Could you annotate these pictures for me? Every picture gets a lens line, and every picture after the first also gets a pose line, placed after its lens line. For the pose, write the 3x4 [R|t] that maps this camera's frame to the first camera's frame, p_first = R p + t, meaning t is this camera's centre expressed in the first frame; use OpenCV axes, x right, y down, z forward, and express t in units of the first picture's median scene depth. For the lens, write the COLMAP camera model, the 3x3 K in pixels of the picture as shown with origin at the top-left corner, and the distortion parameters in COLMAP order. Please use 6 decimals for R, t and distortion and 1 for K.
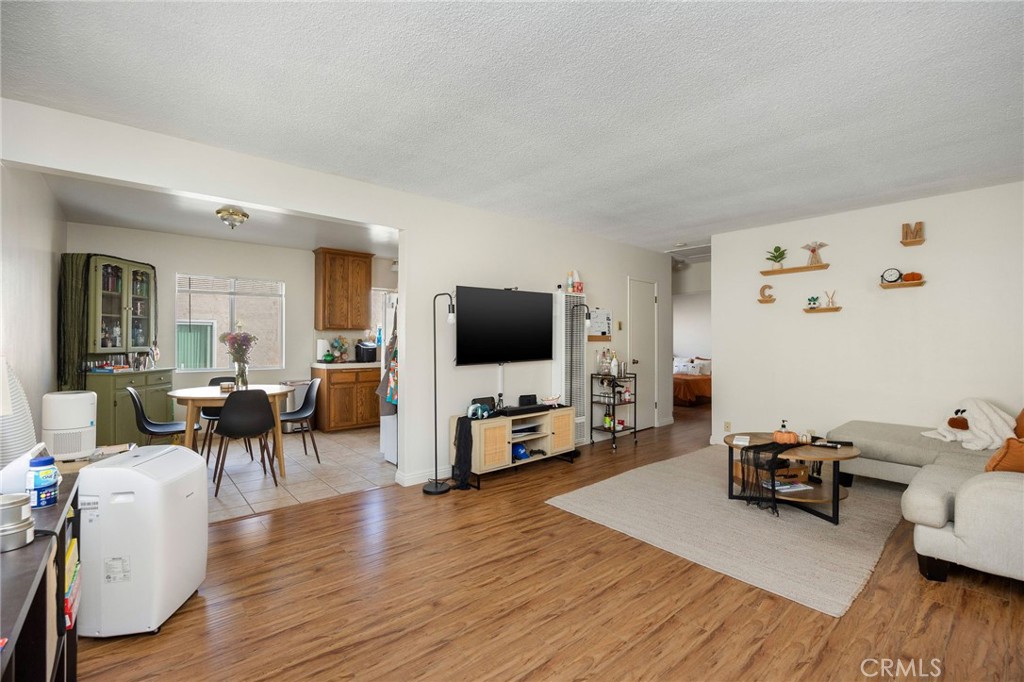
lens RADIAL K [[443.0, 0, 512.0], [0, 443.0, 341.0], [0, 0, 1]] dist [0.003462, -0.009155]
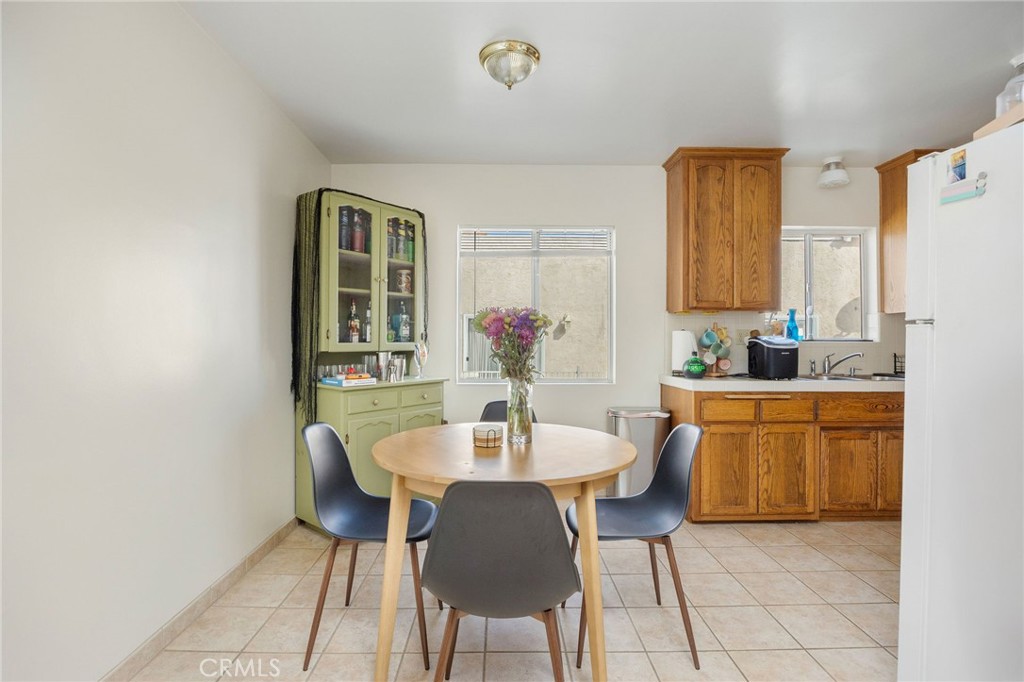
lens RADIAL K [[490.3, 0, 513.4], [0, 490.3, 332.9], [0, 0, 1]] dist [-0.000603, 0.000351]
pose [[0.771467, -0.009757, -0.636195, -0.225670], [-0.000810, 0.999867, -0.016316, 0.008775], [0.636269, 0.013102, 0.771356, 0.454553]]
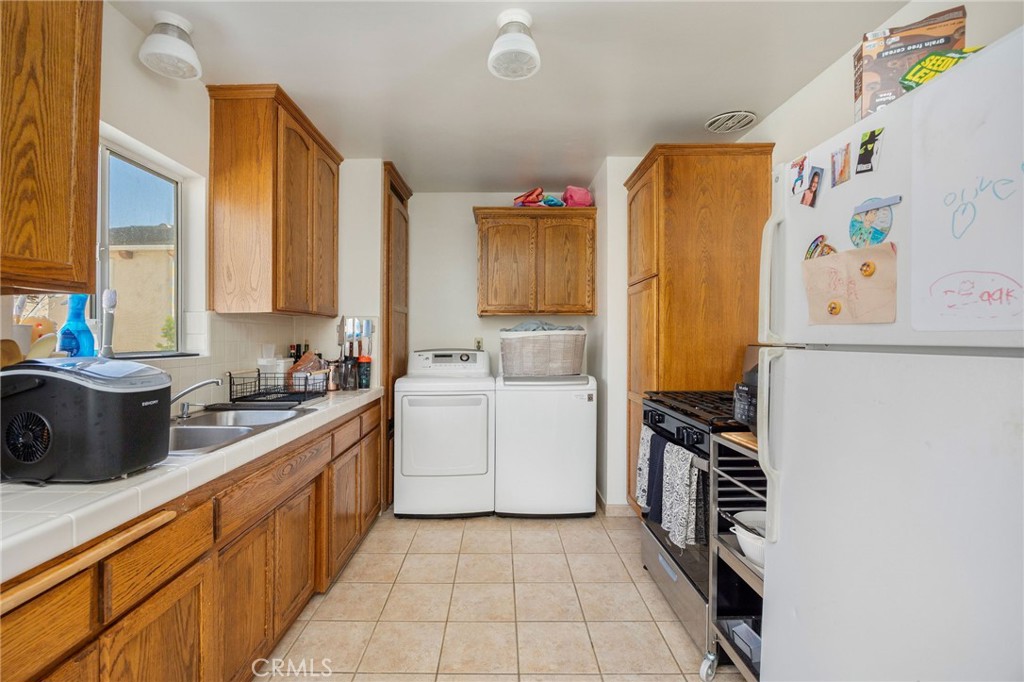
lens RADIAL K [[443.0, 0, 512.0], [0, 443.0, 341.0], [0, 0, 1]] dist [0.003462, -0.009155]
pose [[0.672564, -0.000197, 0.740039, -0.373236], [-0.004809, 0.999978, 0.004636, -0.006377], [-0.740024, -0.006676, 0.672548, 0.816835]]
